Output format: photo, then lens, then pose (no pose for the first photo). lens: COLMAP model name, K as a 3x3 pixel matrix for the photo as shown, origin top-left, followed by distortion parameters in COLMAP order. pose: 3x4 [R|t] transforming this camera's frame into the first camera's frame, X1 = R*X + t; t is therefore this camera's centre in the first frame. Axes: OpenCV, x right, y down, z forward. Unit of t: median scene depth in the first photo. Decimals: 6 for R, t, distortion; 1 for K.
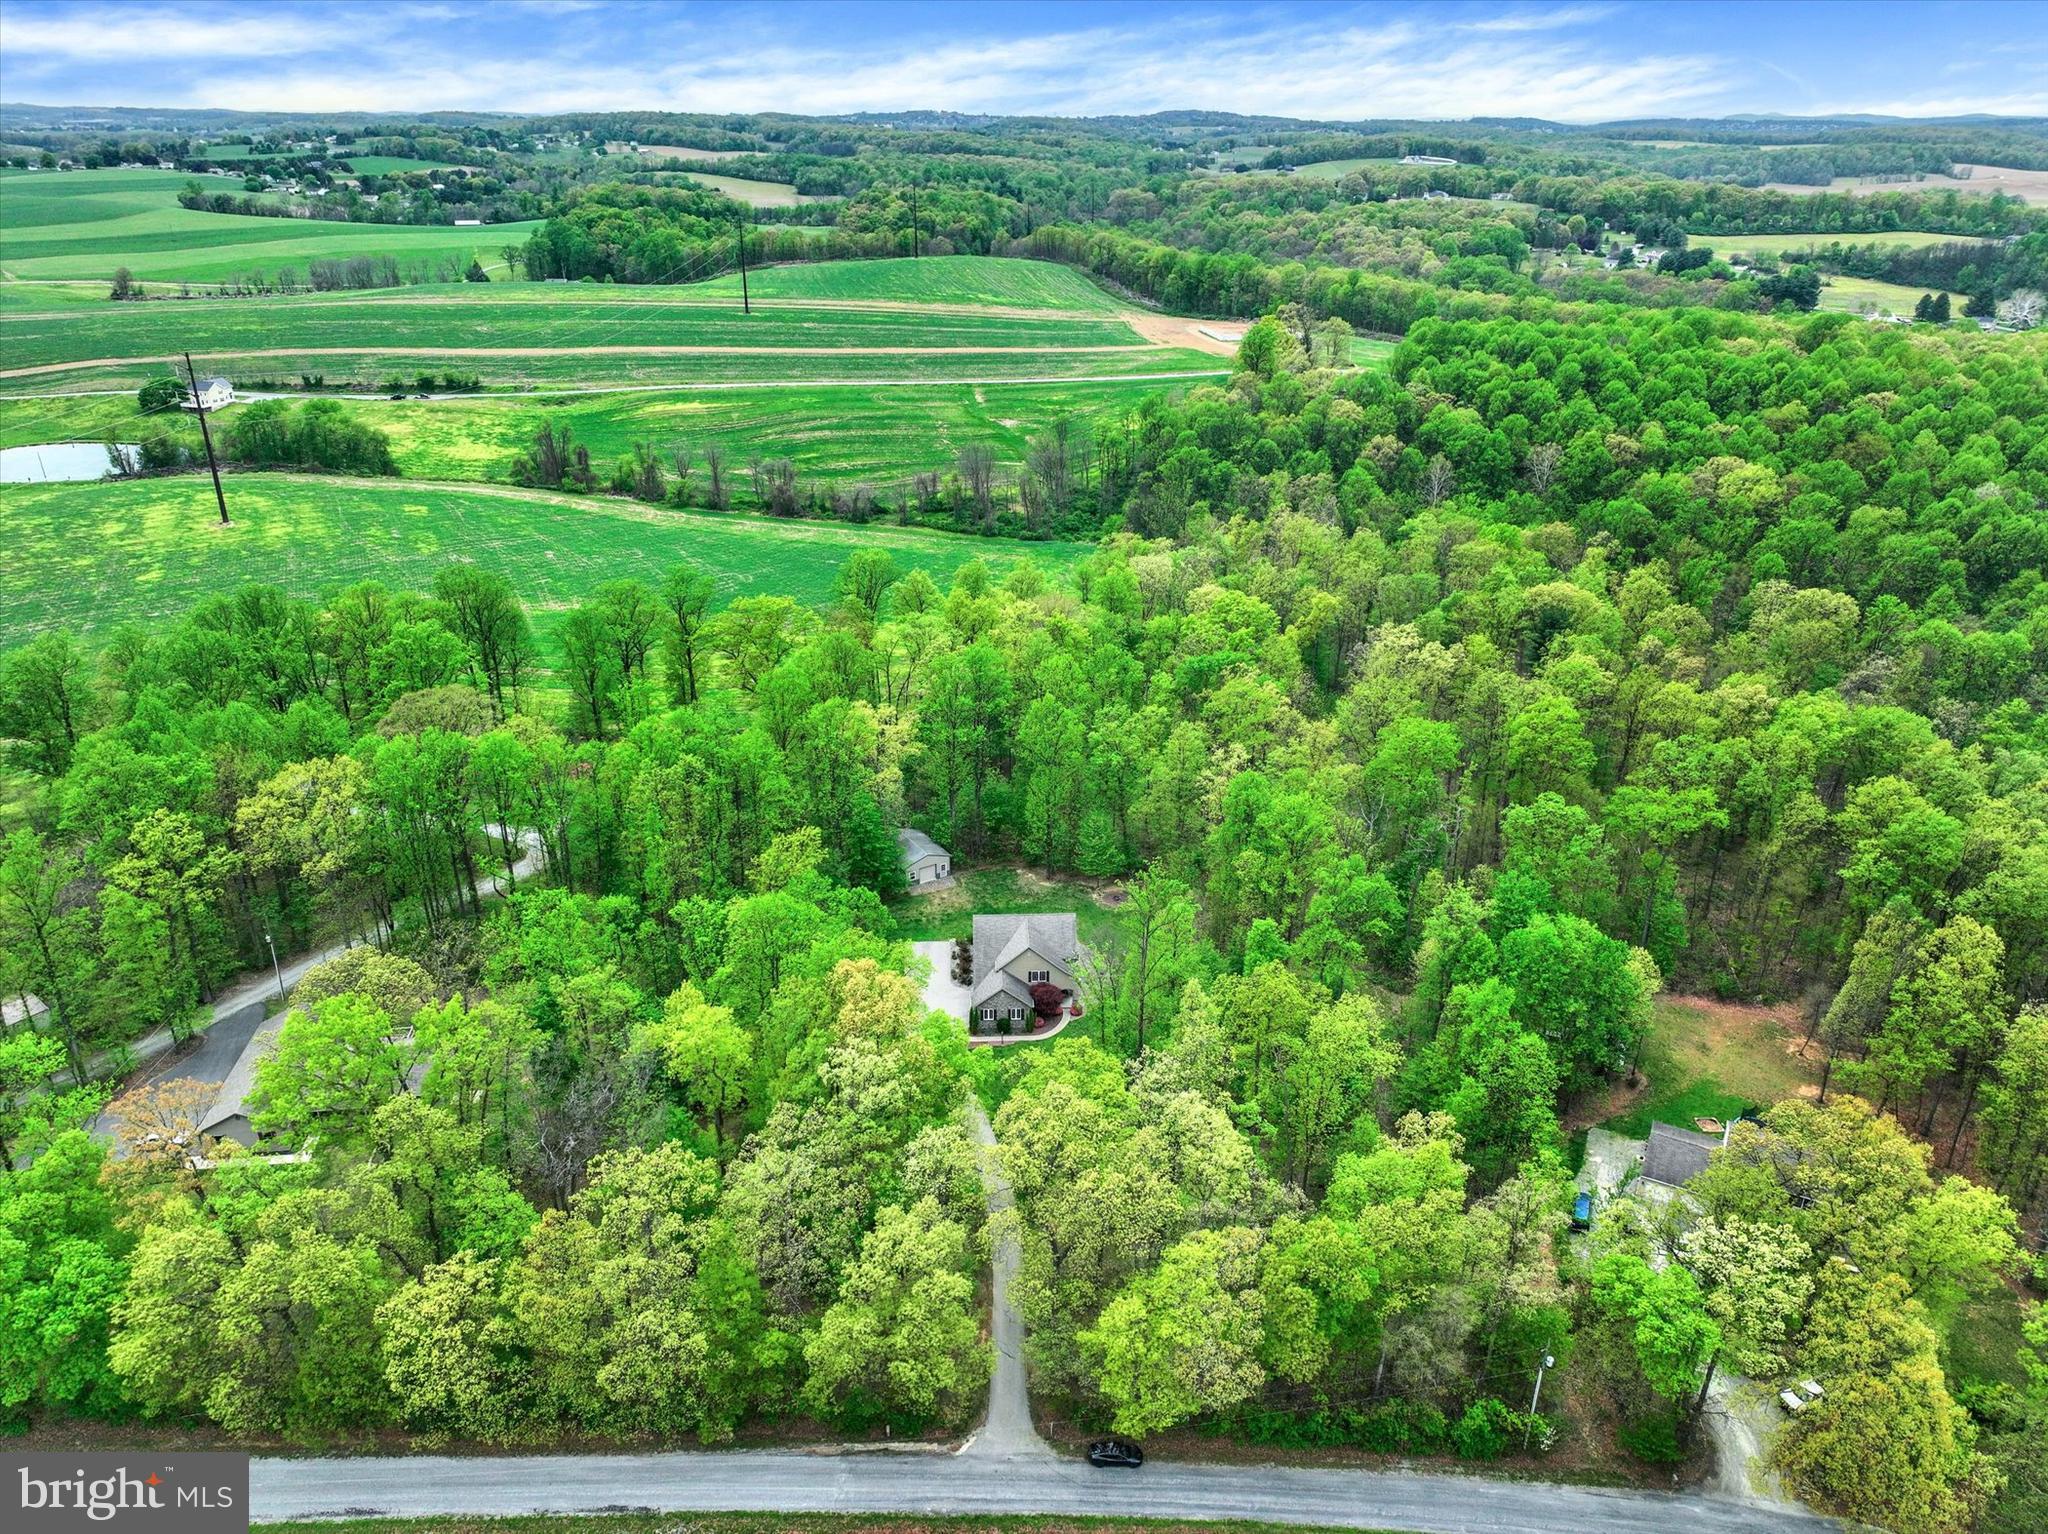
lens RADIAL K [[1402.4, 0, 1024.0], [0, 1402.4, 767.0], [0, 0, 1]] dist [0.003718, 0.001968]
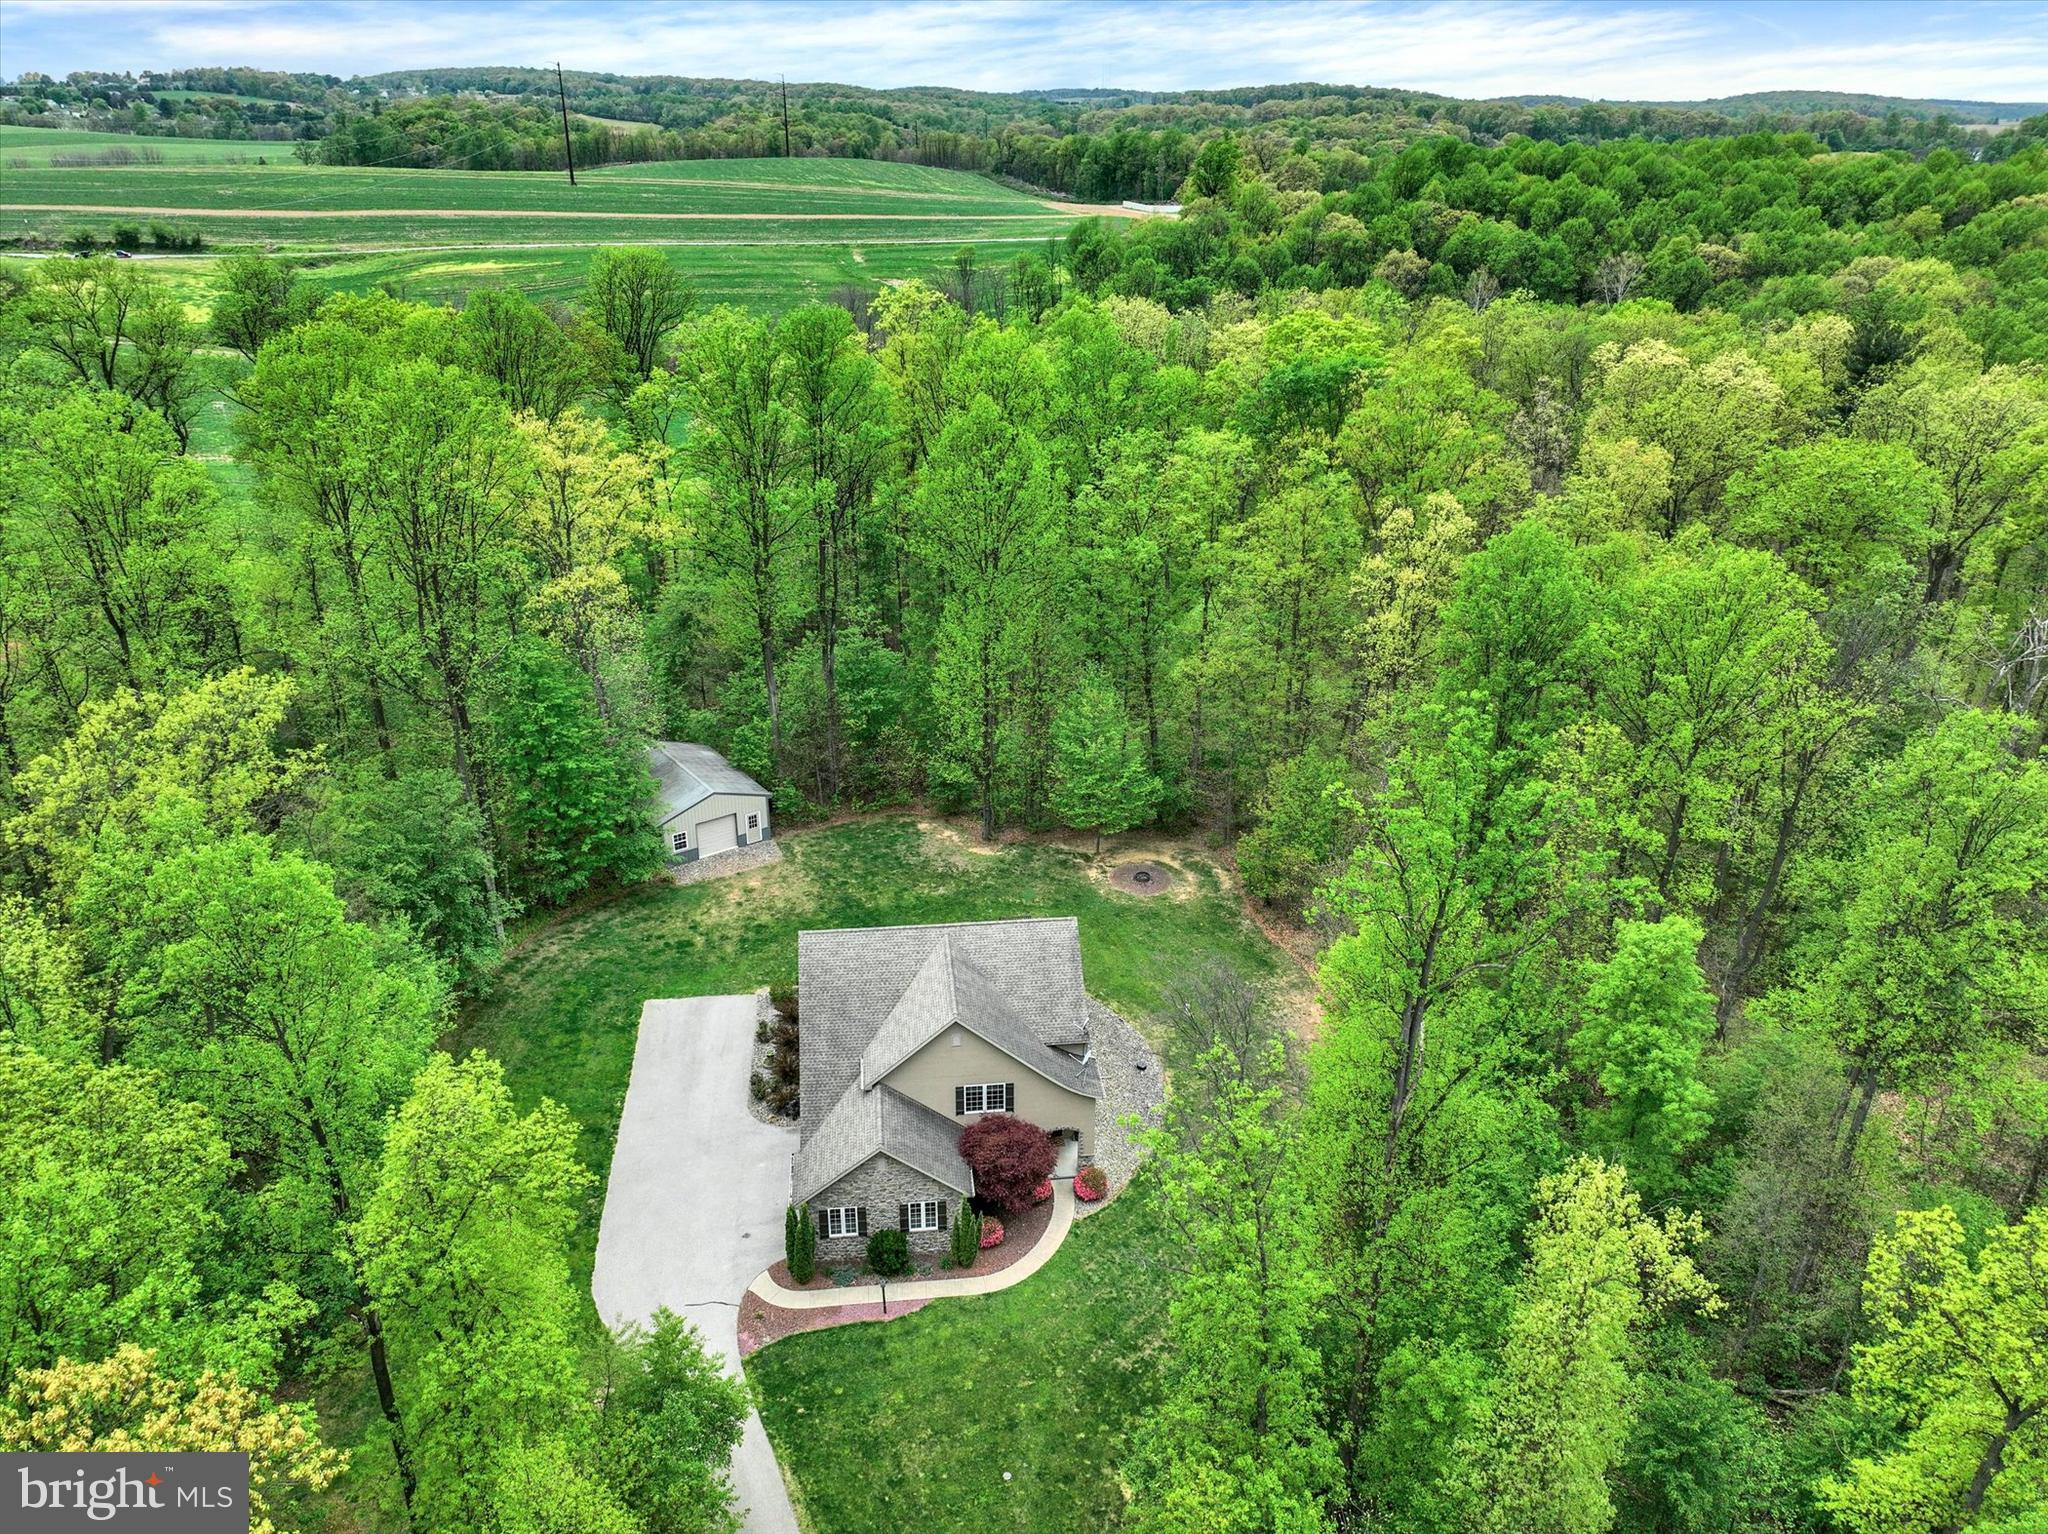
lens RADIAL K [[1402.4, 0, 1024.0], [0, 1402.4, 767.0], [0, 0, 1]] dist [0.003718, 0.001968]
pose [[0.997316, -0.026679, 0.068189, -0.000641], [0.026239, 0.999629, 0.007337, 0.026551], [-0.068359, -0.005528, 0.997645, 0.272597]]
